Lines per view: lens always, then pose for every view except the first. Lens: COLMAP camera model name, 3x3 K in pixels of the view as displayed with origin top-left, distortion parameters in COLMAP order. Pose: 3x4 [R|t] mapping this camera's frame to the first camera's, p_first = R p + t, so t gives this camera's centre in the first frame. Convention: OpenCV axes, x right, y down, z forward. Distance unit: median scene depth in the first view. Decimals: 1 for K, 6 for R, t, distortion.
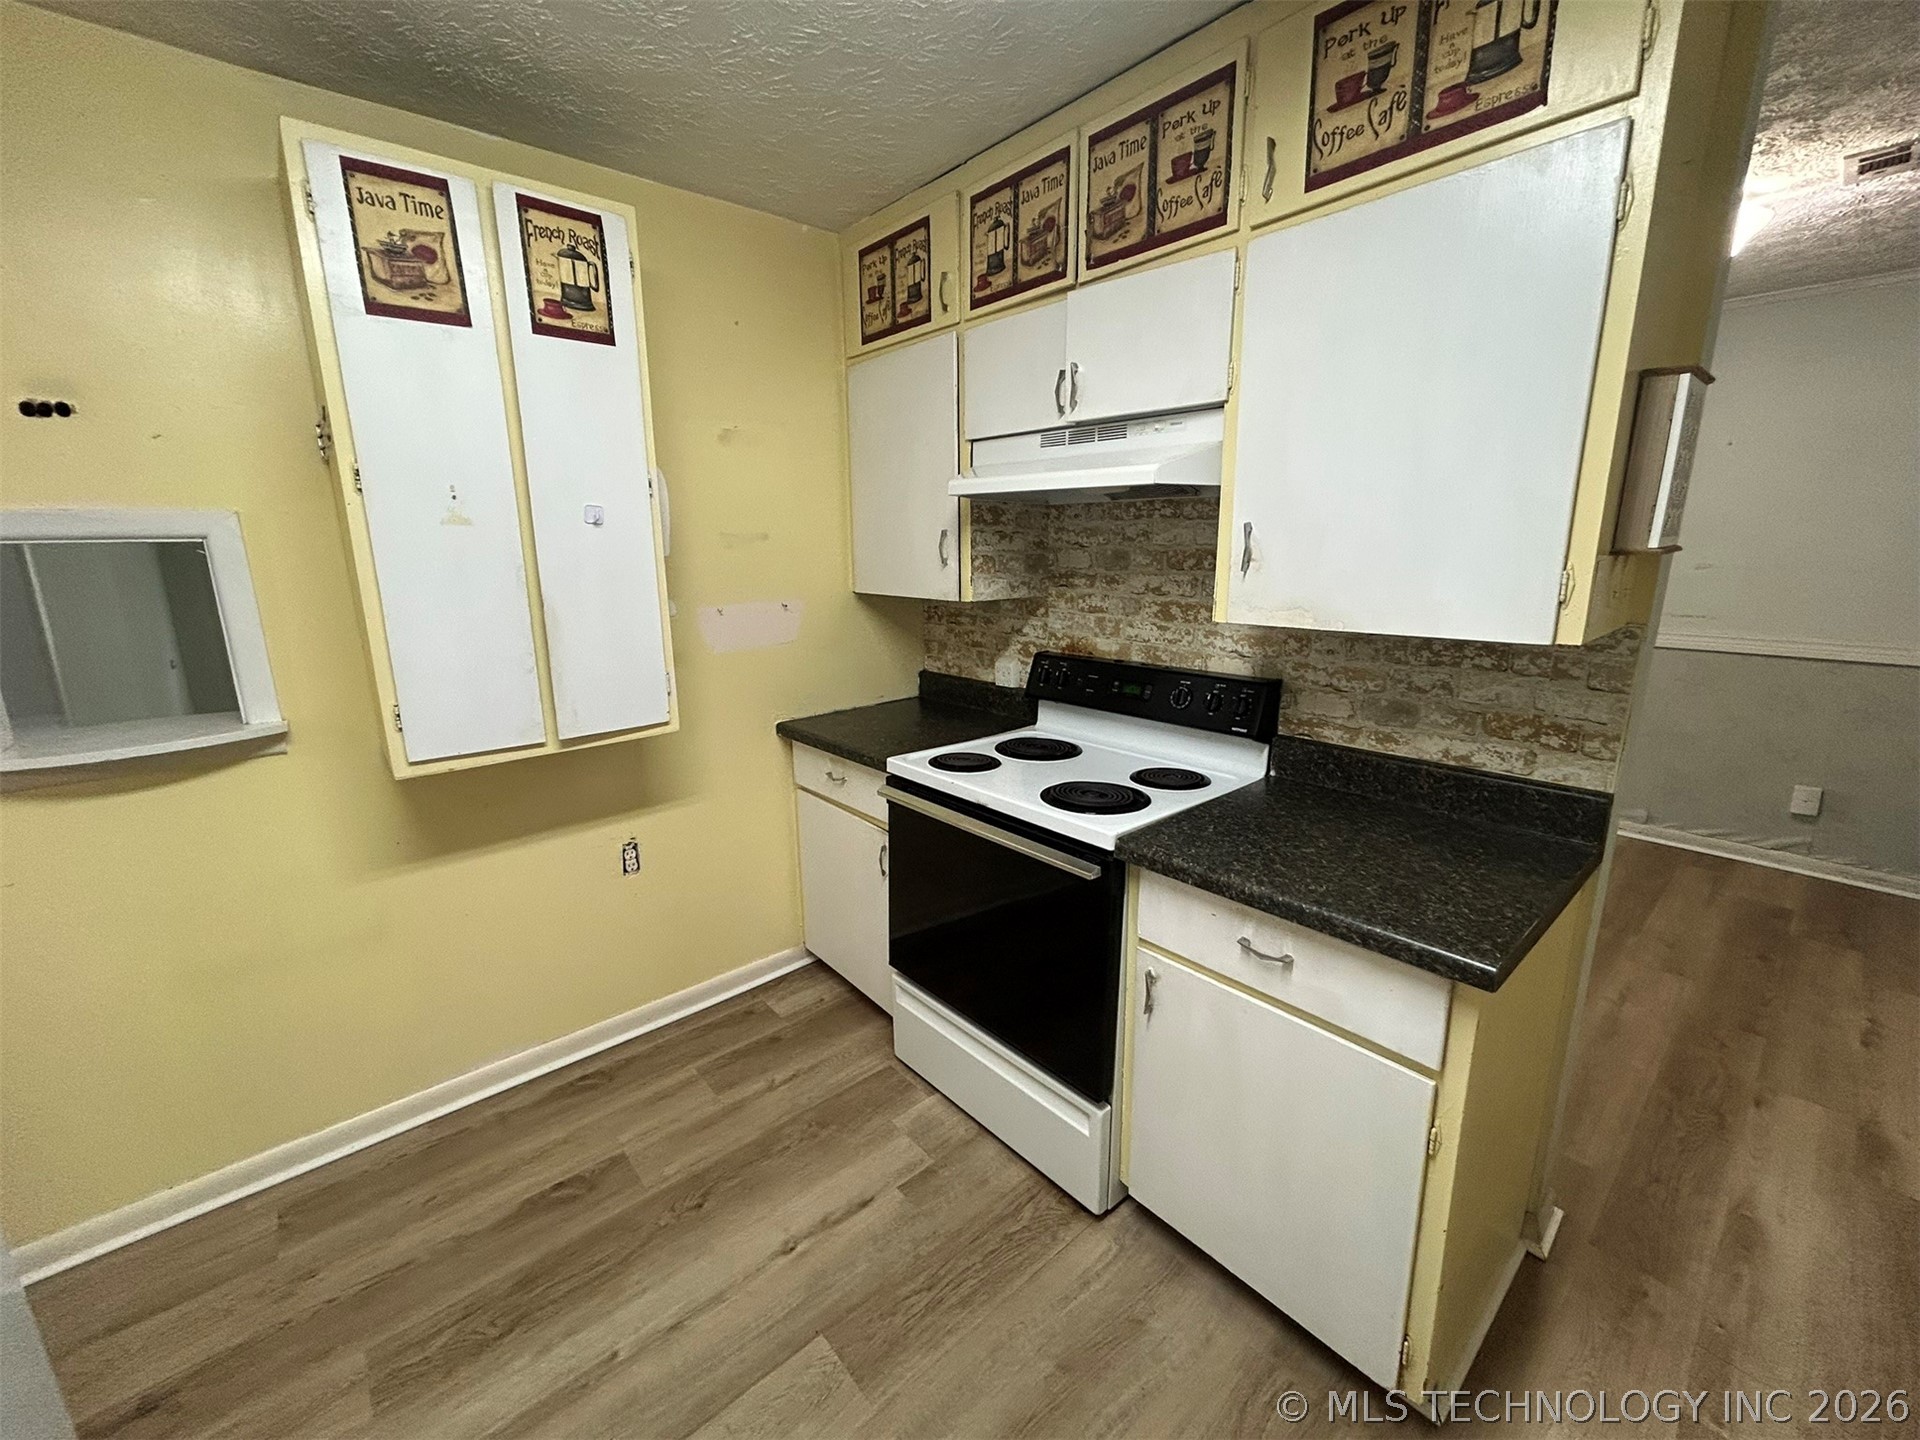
lens RADIAL K [[769.4, 0, 955.0], [0, 769.4, 712.6], [0, 0, 1]] dist [0.000575, 0.000314]
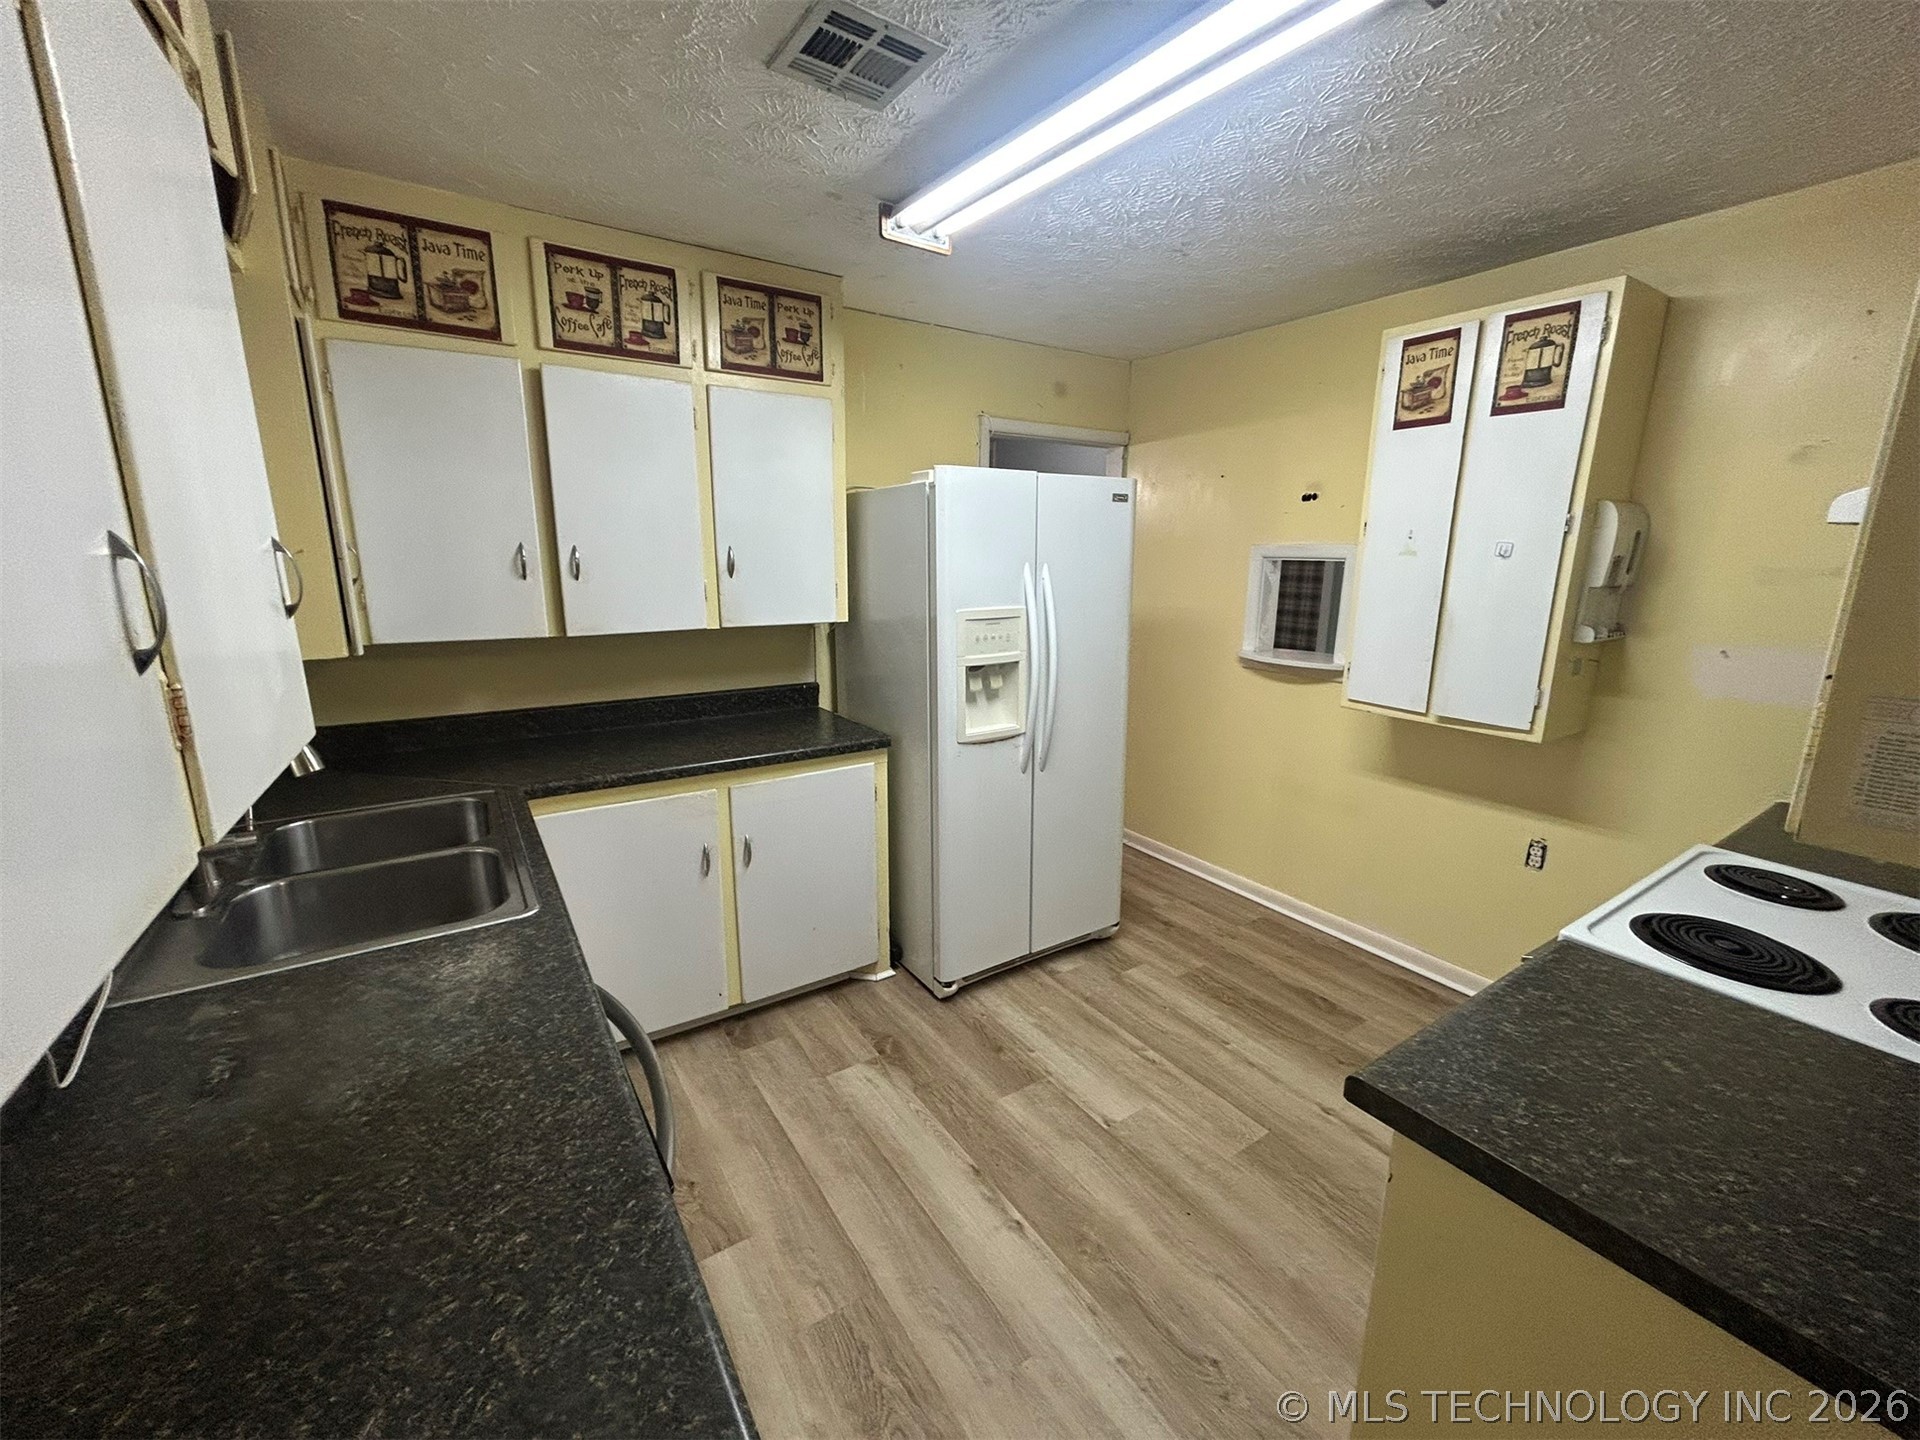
lens RADIAL K [[769.4, 0, 955.0], [0, 769.4, 712.6], [0, 0, 1]] dist [0.000575, 0.000314]
pose [[-0.129759, 0.222662, -0.966222, 0.915341], [-0.225306, 0.942349, 0.247418, -0.114540], [0.965608, 0.249801, -0.072111, 0.293191]]
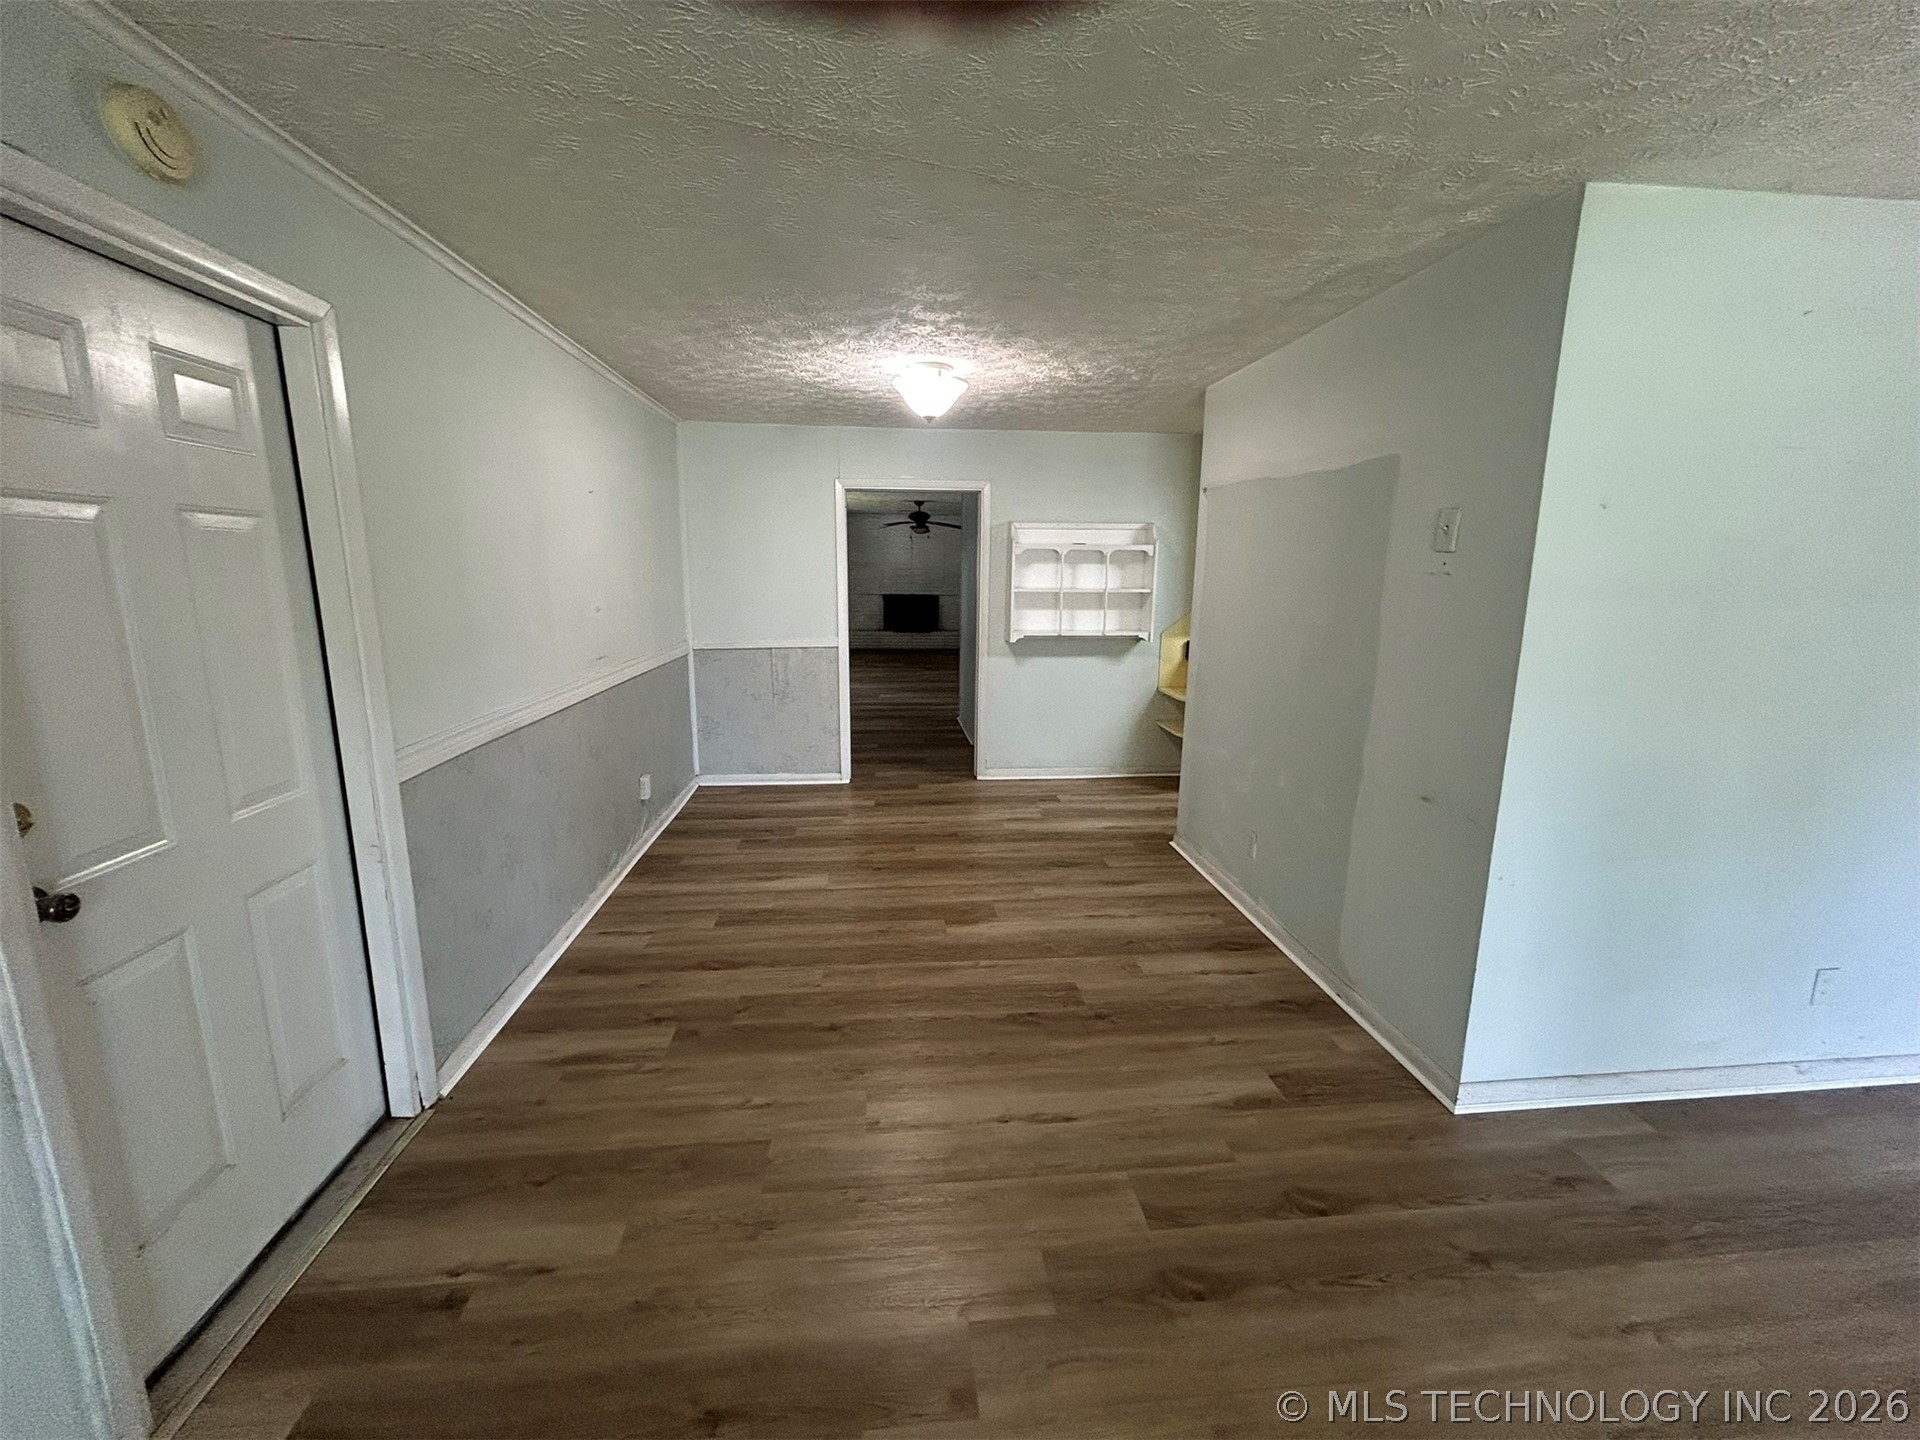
lens RADIAL K [[769.4, 0, 955.0], [0, 769.4, 712.6], [0, 0, 1]] dist [0.000575, 0.000314]
pose [[-0.817968, -0.093419, 0.567628, -0.021566], [0.132058, 0.929882, 0.343337, -0.691002], [-0.559901, 0.355799, -0.748276, 3.076120]]
